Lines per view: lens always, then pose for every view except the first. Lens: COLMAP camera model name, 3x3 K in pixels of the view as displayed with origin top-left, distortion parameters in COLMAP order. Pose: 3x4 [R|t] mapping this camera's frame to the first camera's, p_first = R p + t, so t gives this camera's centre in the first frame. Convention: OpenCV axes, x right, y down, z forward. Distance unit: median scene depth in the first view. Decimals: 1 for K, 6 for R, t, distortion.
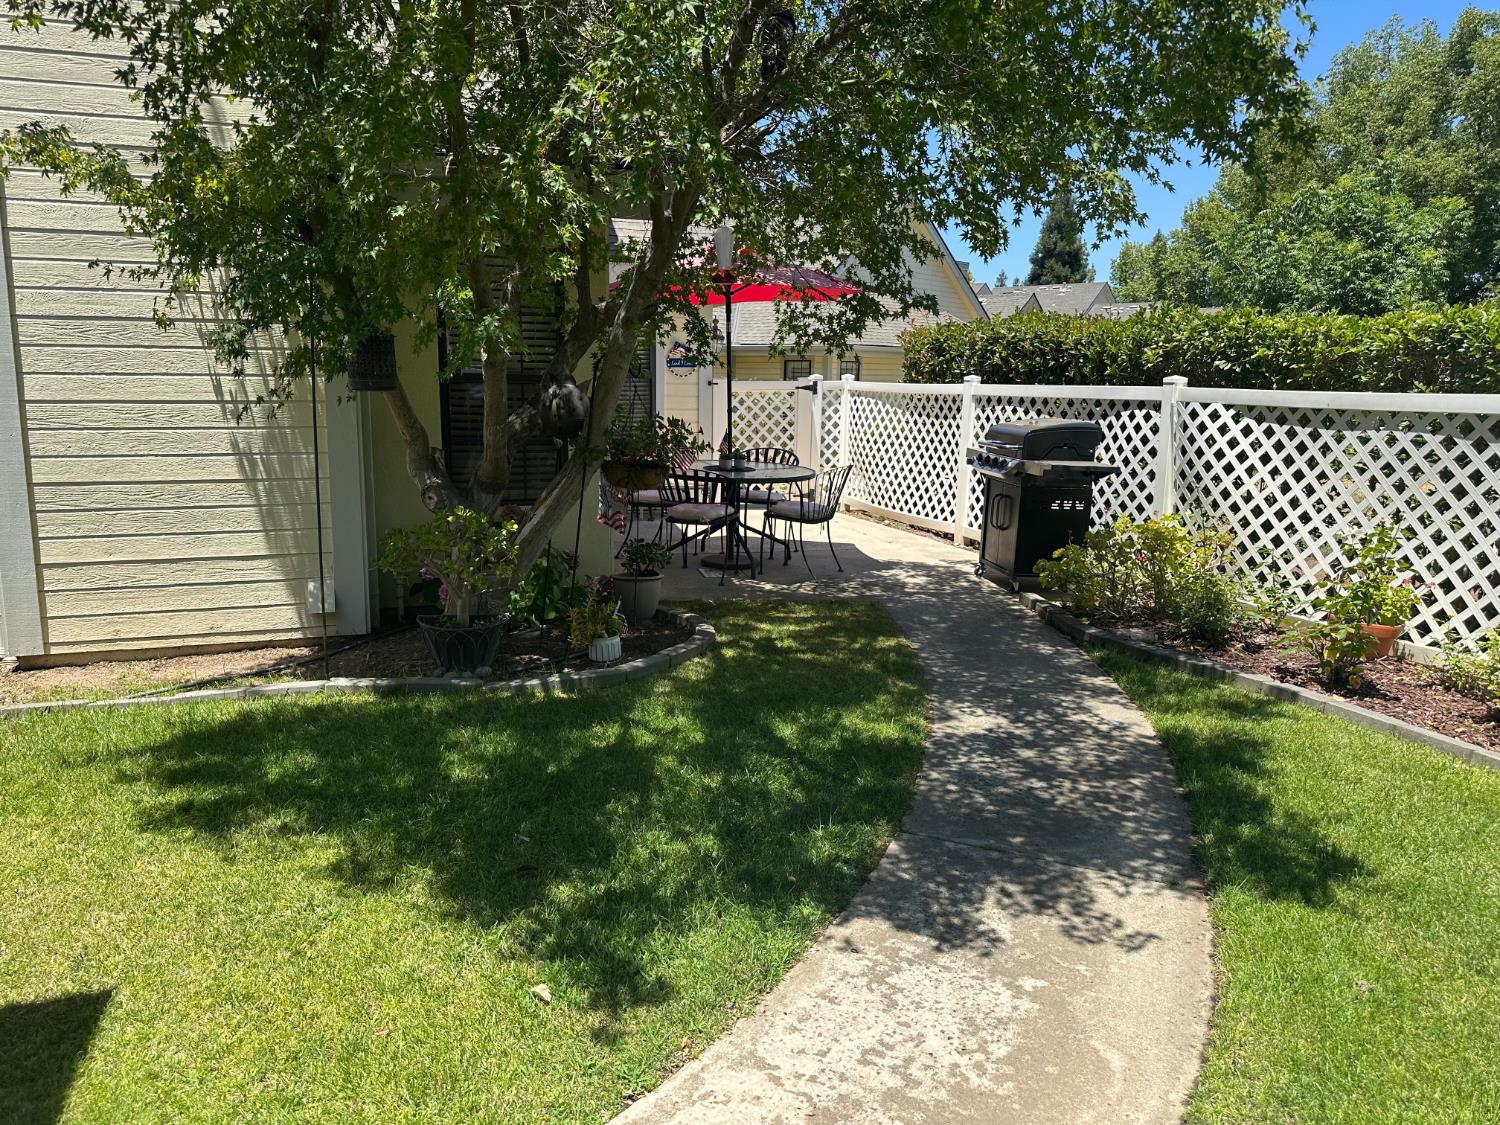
lens RADIAL K [[1063.4, 0, 729.5], [0, 1063.4, 560.2], [0, 0, 1]] dist [0.171909, -0.305200]
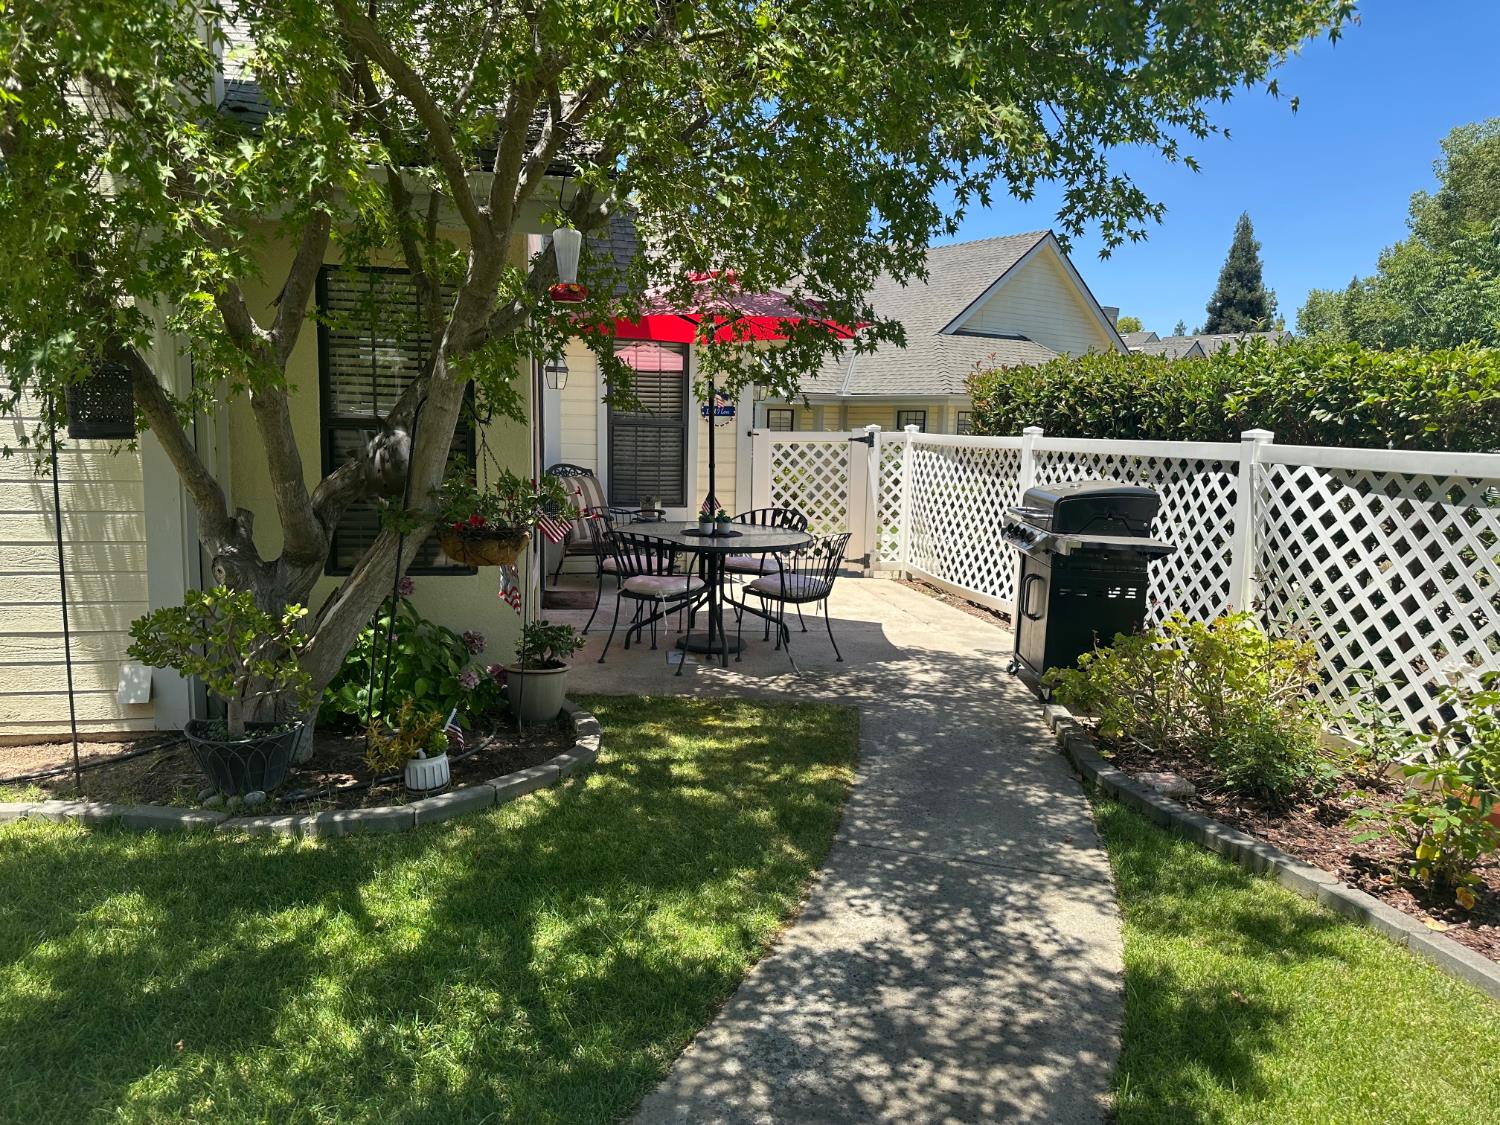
lens RADIAL K [[1053.7, 0, 738.2], [0, 1053.7, 556.9], [0, 0, 1]] dist [0.095964, -0.121968]
pose [[0.987862, 0.025382, -0.153246, 0.185200], [-0.032860, 0.998379, -0.046461, -0.036579], [0.151819, 0.050933, 0.987095, 0.227376]]
